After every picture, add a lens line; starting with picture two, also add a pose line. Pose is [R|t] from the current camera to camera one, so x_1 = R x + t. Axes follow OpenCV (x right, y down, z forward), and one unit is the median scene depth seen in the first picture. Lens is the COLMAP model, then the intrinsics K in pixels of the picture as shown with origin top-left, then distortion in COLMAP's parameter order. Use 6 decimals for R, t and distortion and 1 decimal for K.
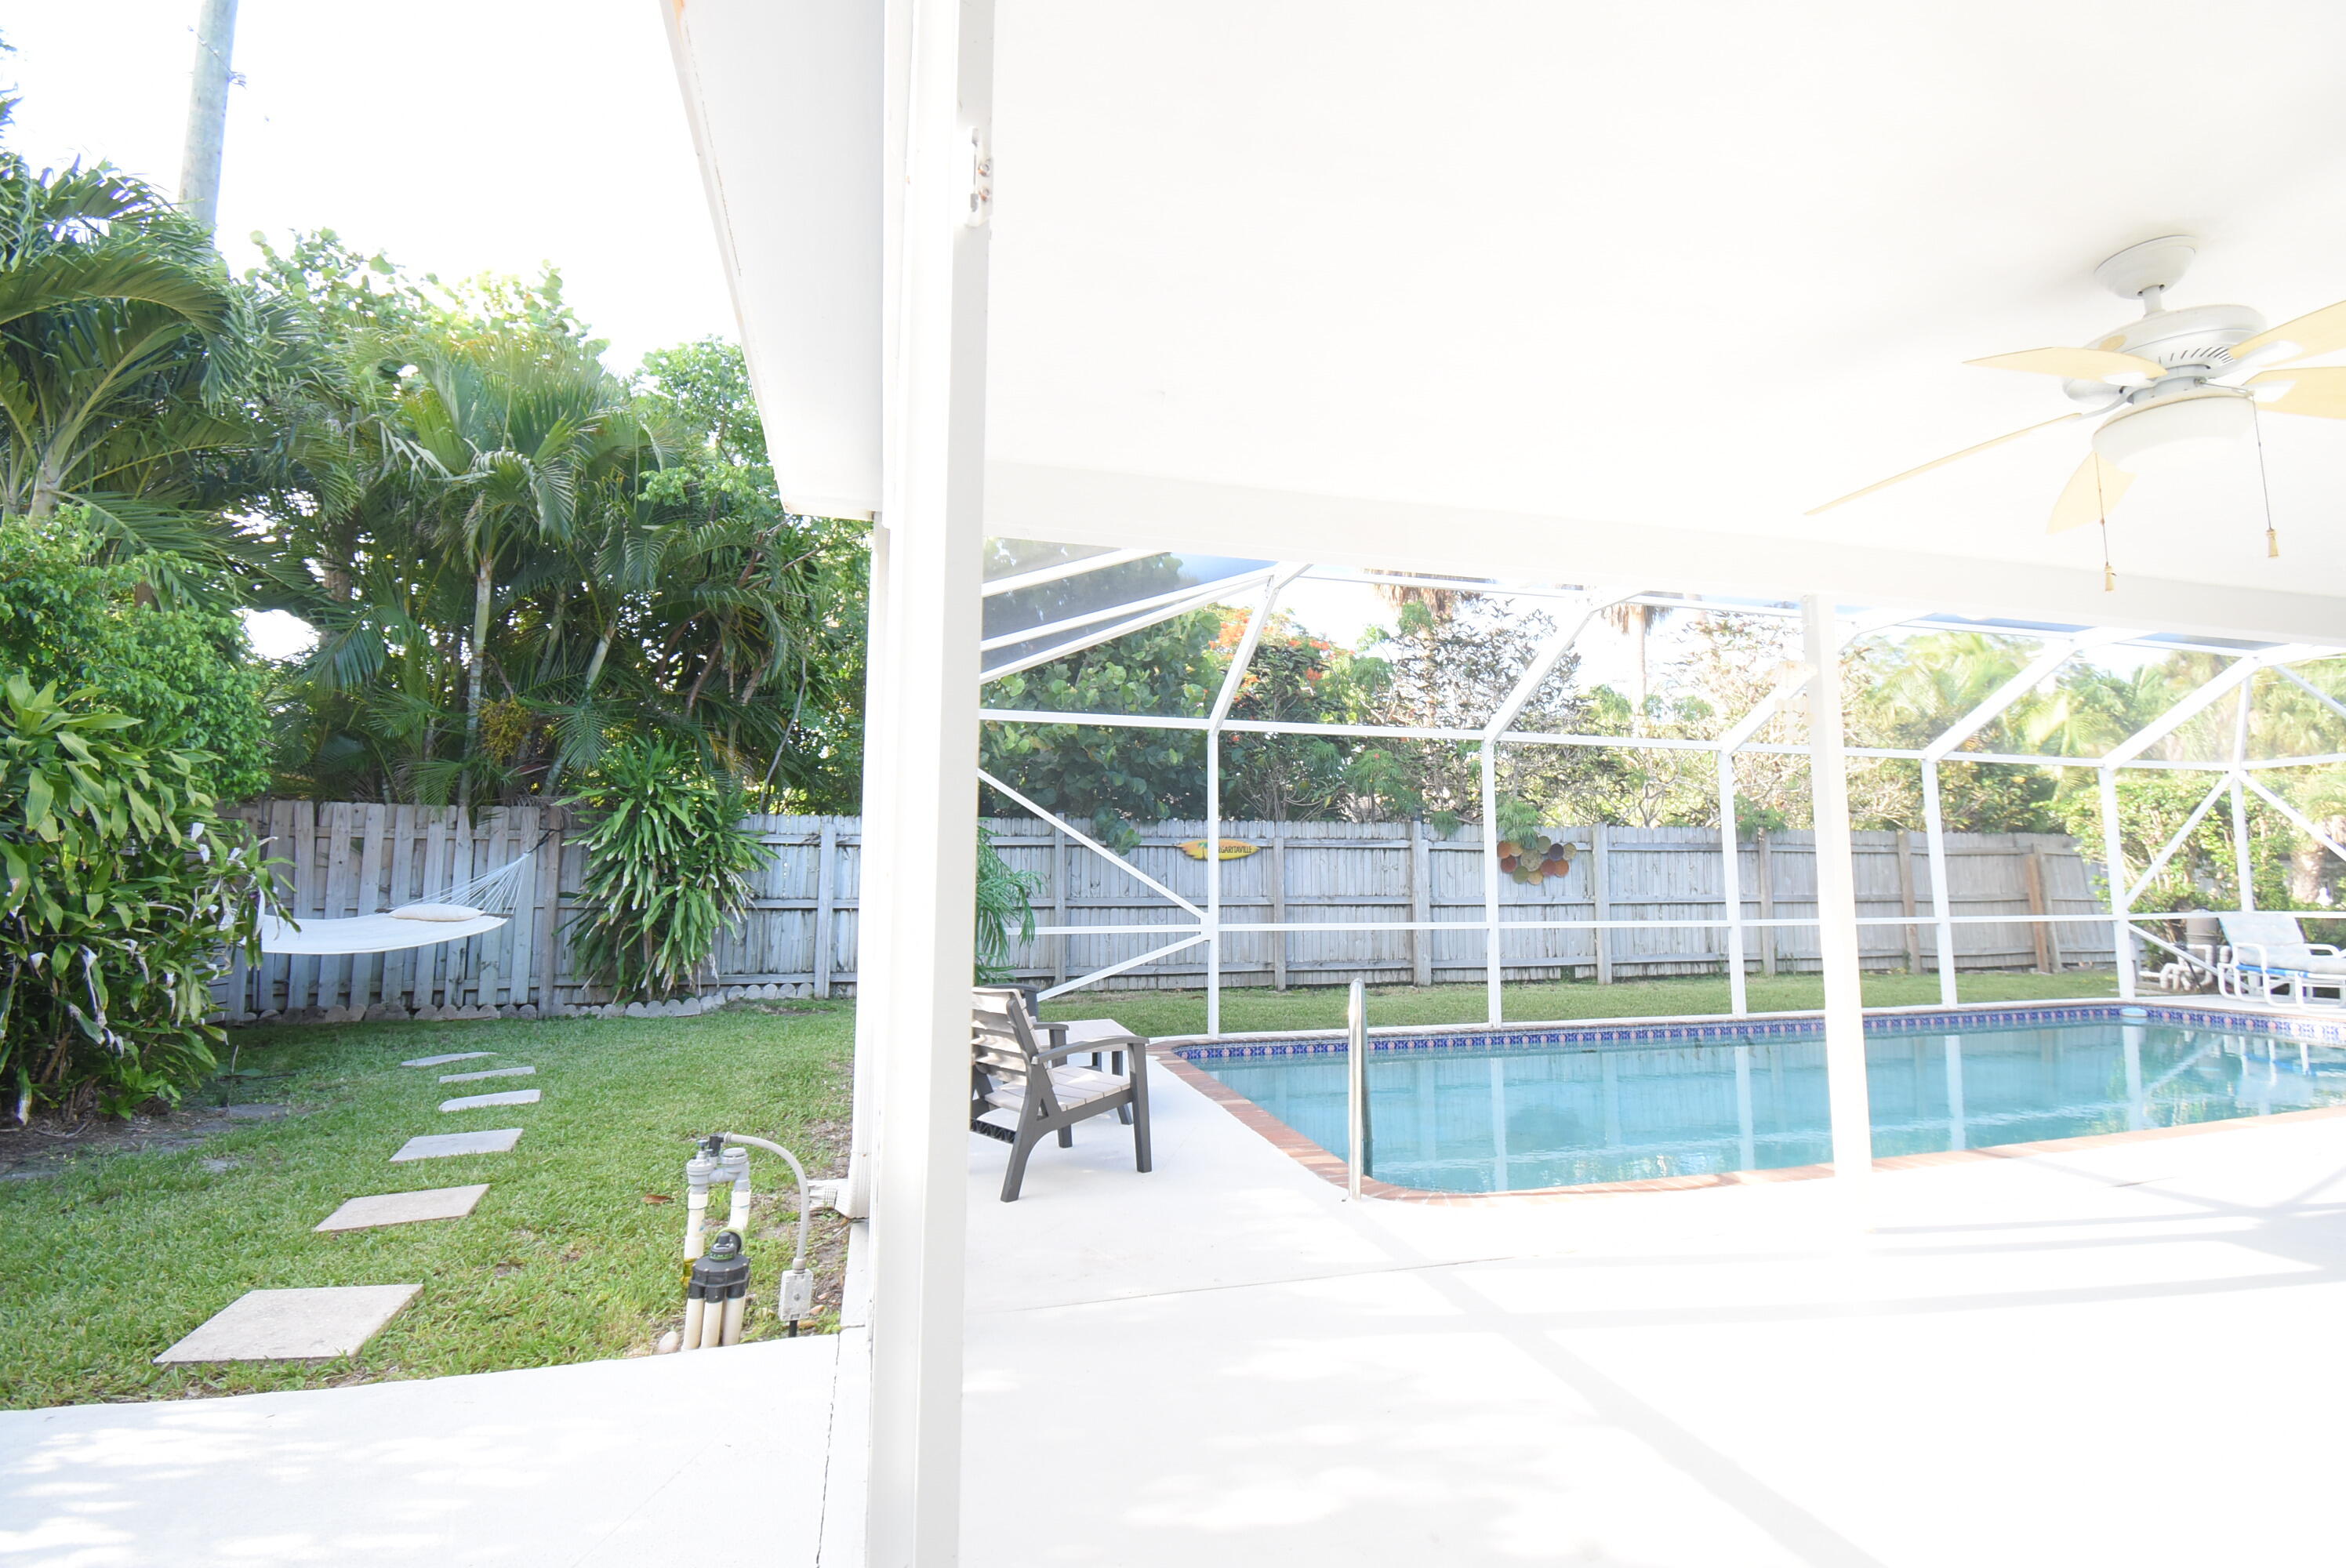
lens RADIAL K [[1047.9, 0, 1187.4], [0, 1047.9, 759.7], [0, 0, 1]] dist [0.005485, -0.016821]
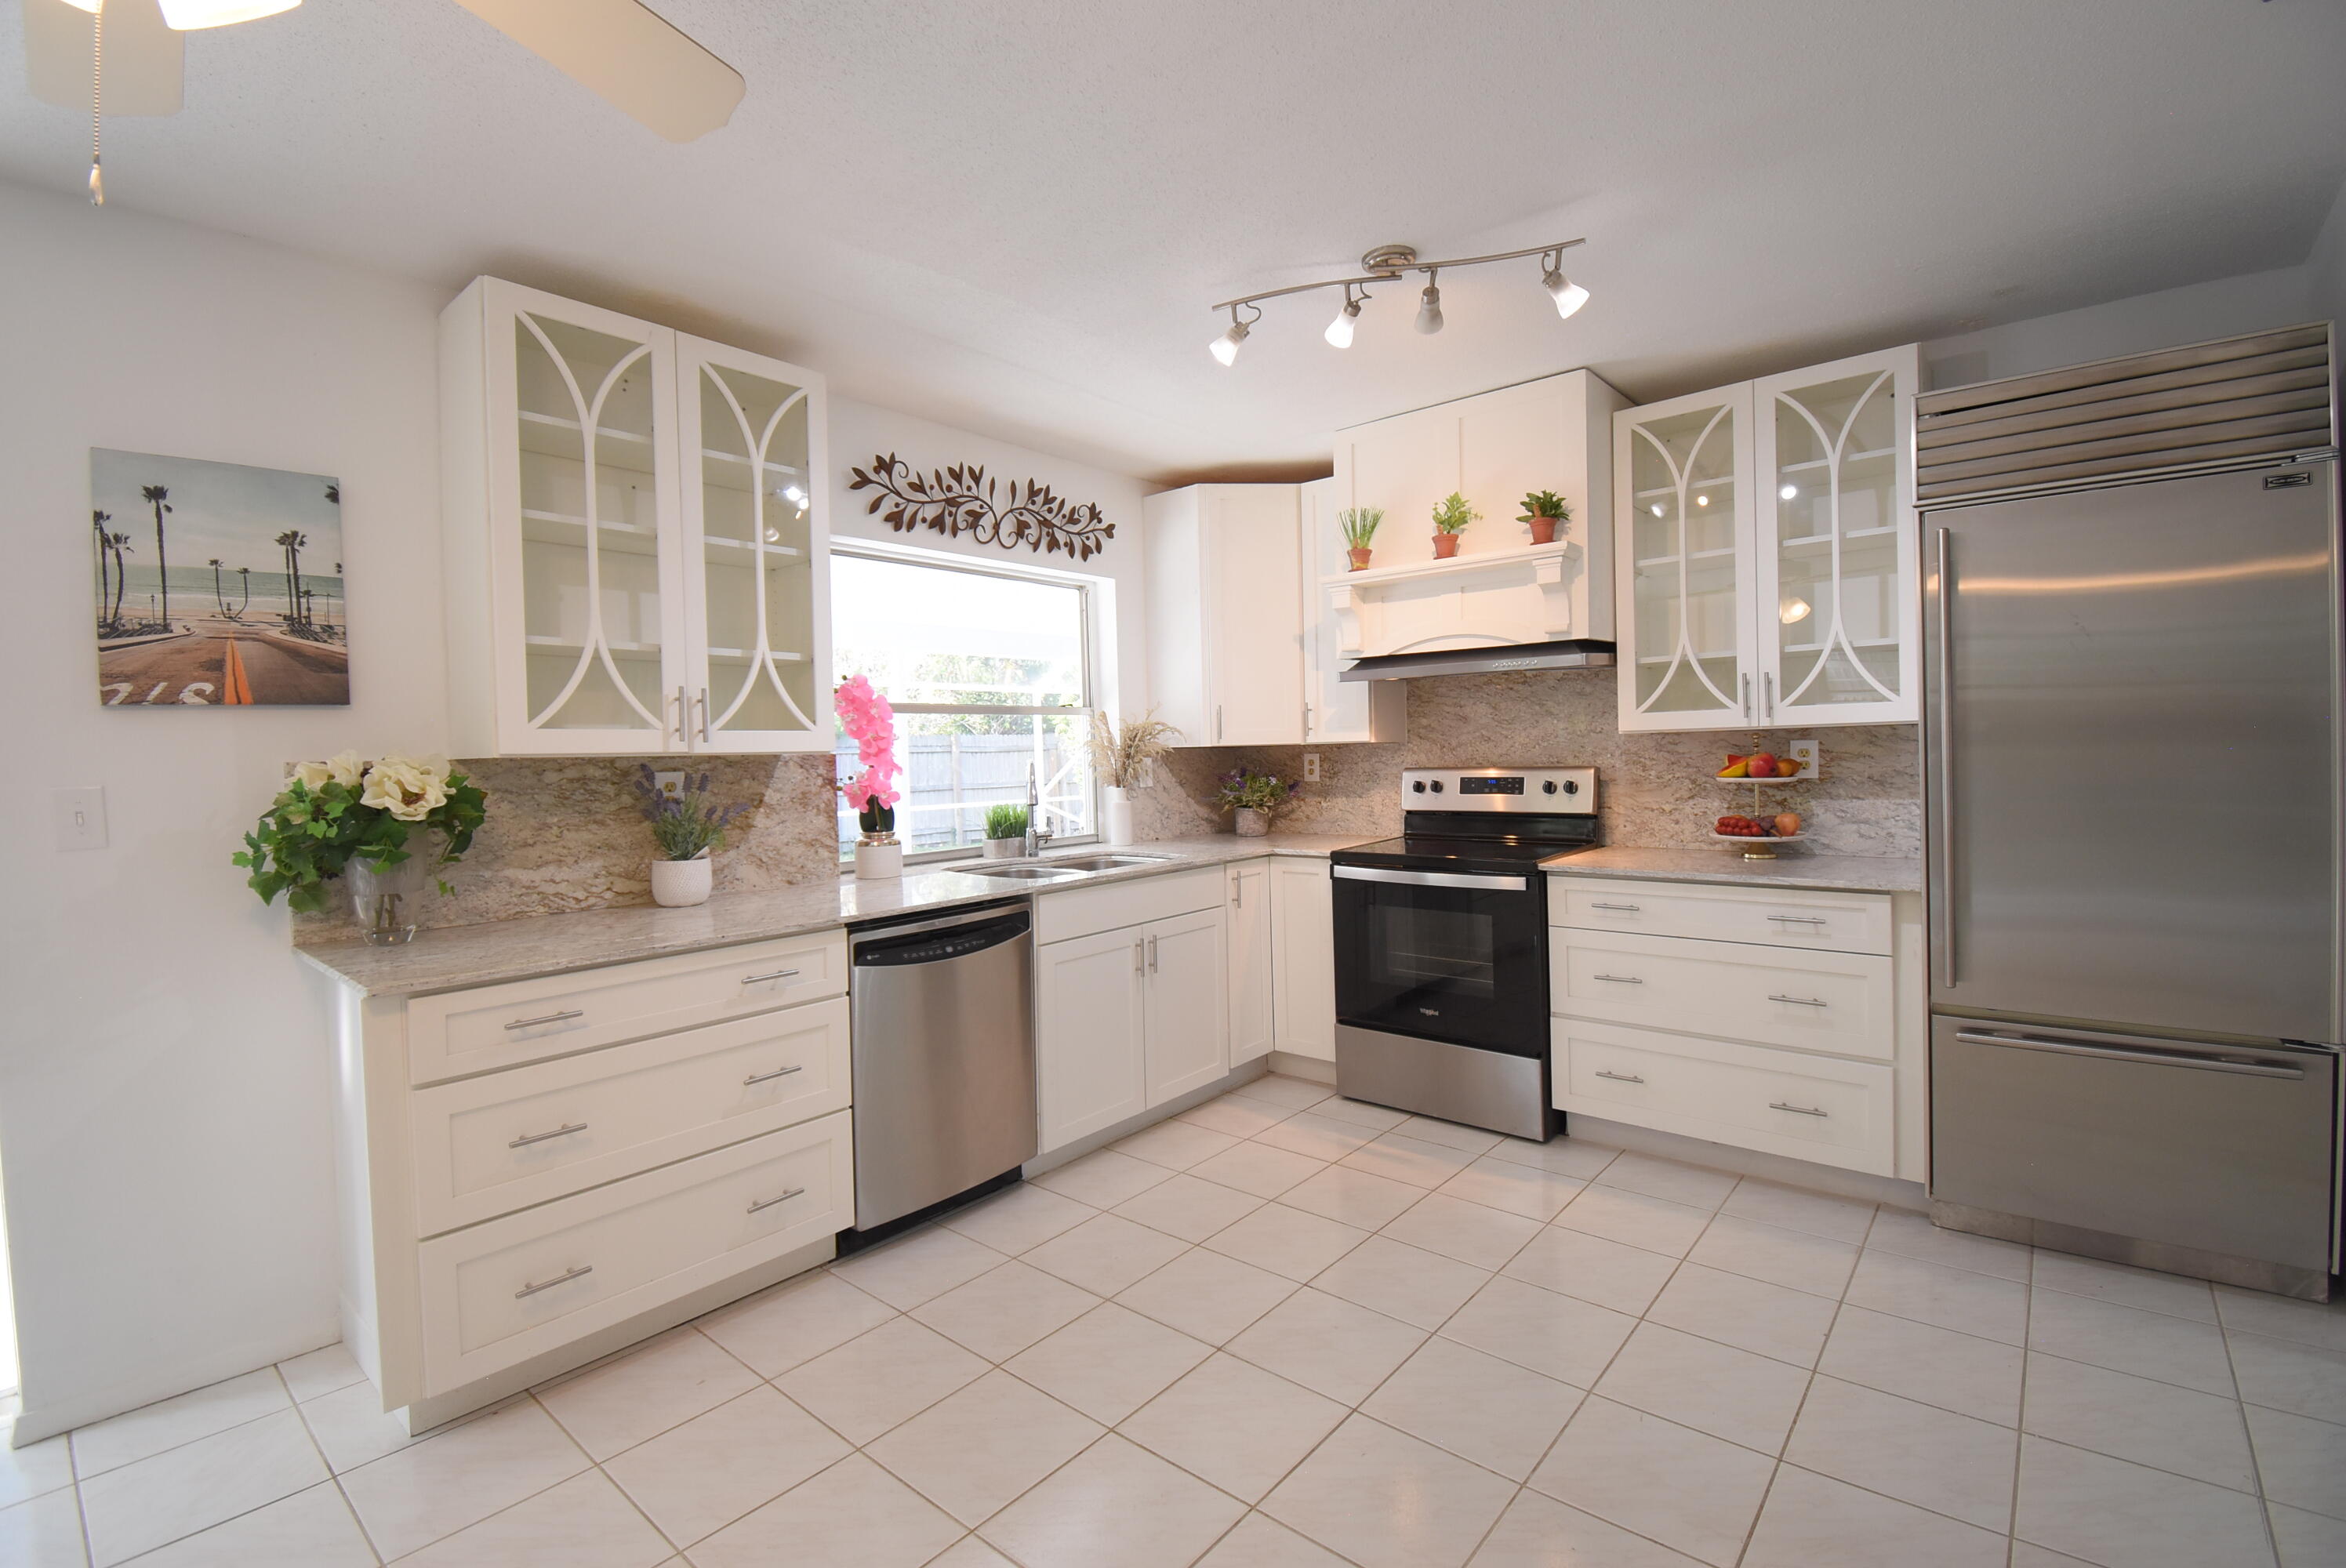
lens RADIAL K [[1047.9, 0, 1174.2], [0, 1047.9, 775.6], [0, 0, 1]] dist [0.005485, -0.016821]
pose [[0.831793, -0.034126, 0.554036, 0.230214], [-0.038488, 0.992161, 0.118896, -0.050504], [-0.553751, -0.120220, 0.823958, -0.228577]]
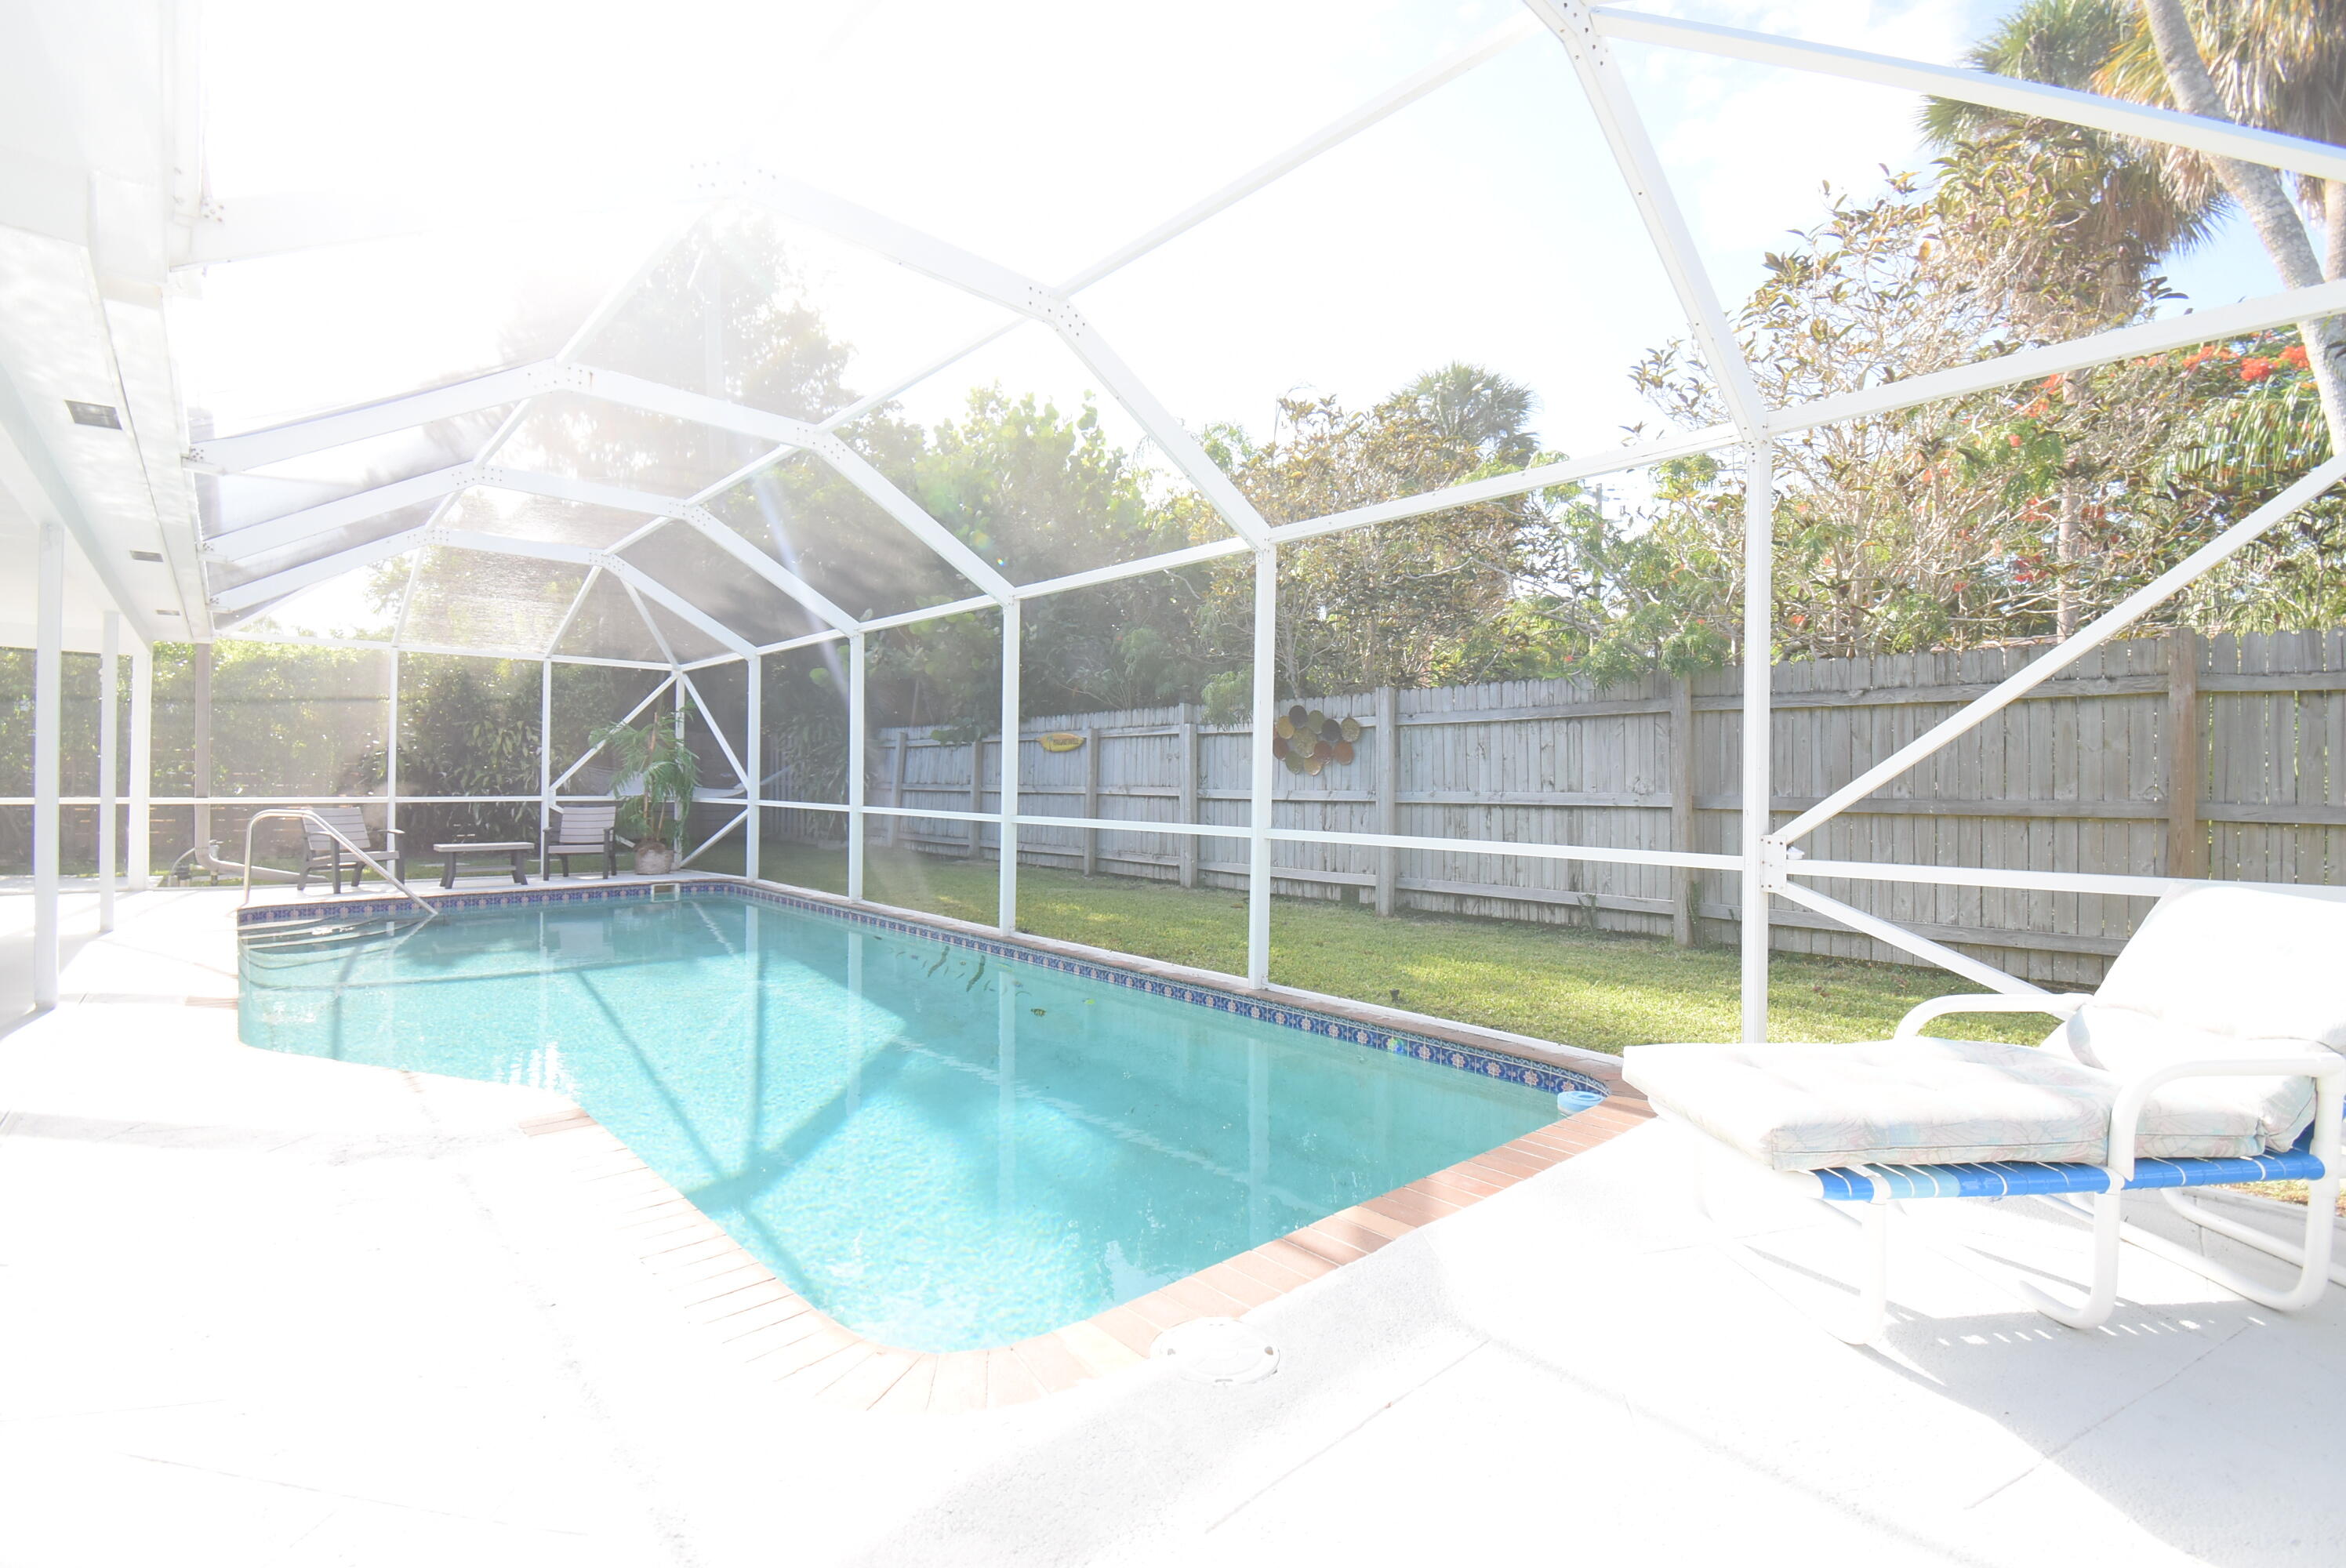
lens RADIAL K [[1047.9, 0, 1174.8], [0, 1047.9, 792.5], [0, 0, 1]] dist [0.005485, -0.016821]
pose [[0.446221, 0.012309, -0.894838, 1.011667], [0.093319, 0.993814, 0.060205, 0.080217], [0.890044, -0.110370, 0.442312, 0.603089]]
